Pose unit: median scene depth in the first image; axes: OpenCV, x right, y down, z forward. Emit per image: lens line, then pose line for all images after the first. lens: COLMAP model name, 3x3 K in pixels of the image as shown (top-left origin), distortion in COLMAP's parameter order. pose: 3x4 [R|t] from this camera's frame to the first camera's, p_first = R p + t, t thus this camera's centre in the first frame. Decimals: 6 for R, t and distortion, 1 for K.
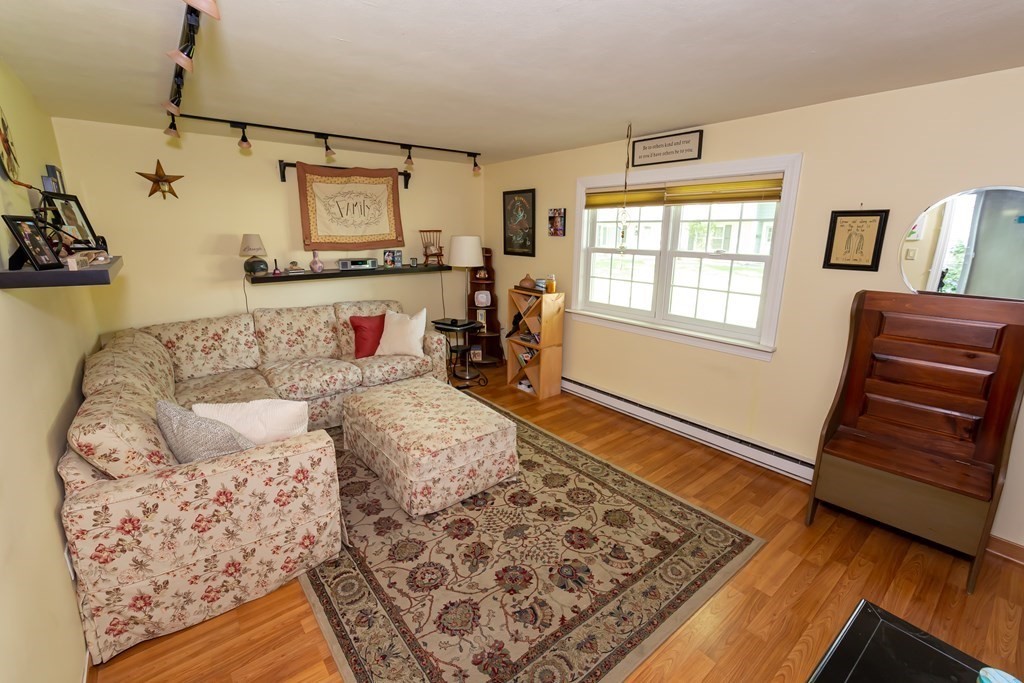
lens RADIAL K [[449.4, 0, 512.0], [0, 449.4, 341.5], [0, 0, 1]] dist [-0.000830, -0.000290]
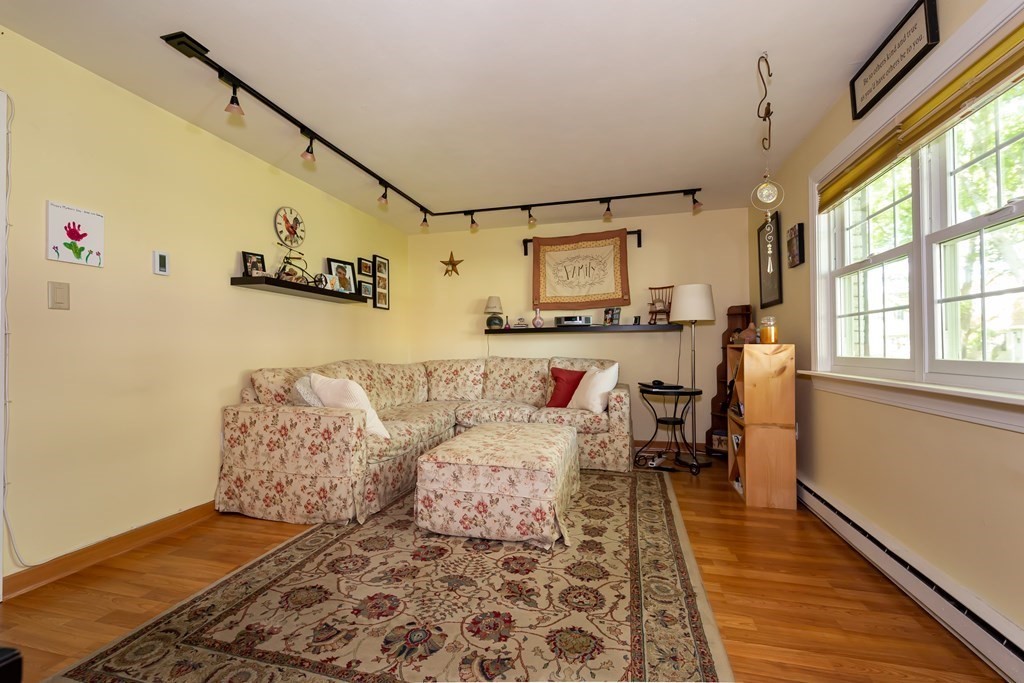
lens RADIAL K [[446.6, 0, 497.0], [0, 446.6, 343.6], [0, 0, 1]] dist [0.003299, 0.000113]
pose [[0.575854, -0.017504, -0.817365, 0.521325], [-0.191893, 0.968947, -0.155943, 0.096706], [0.794714, 0.246647, 0.554613, 0.389668]]
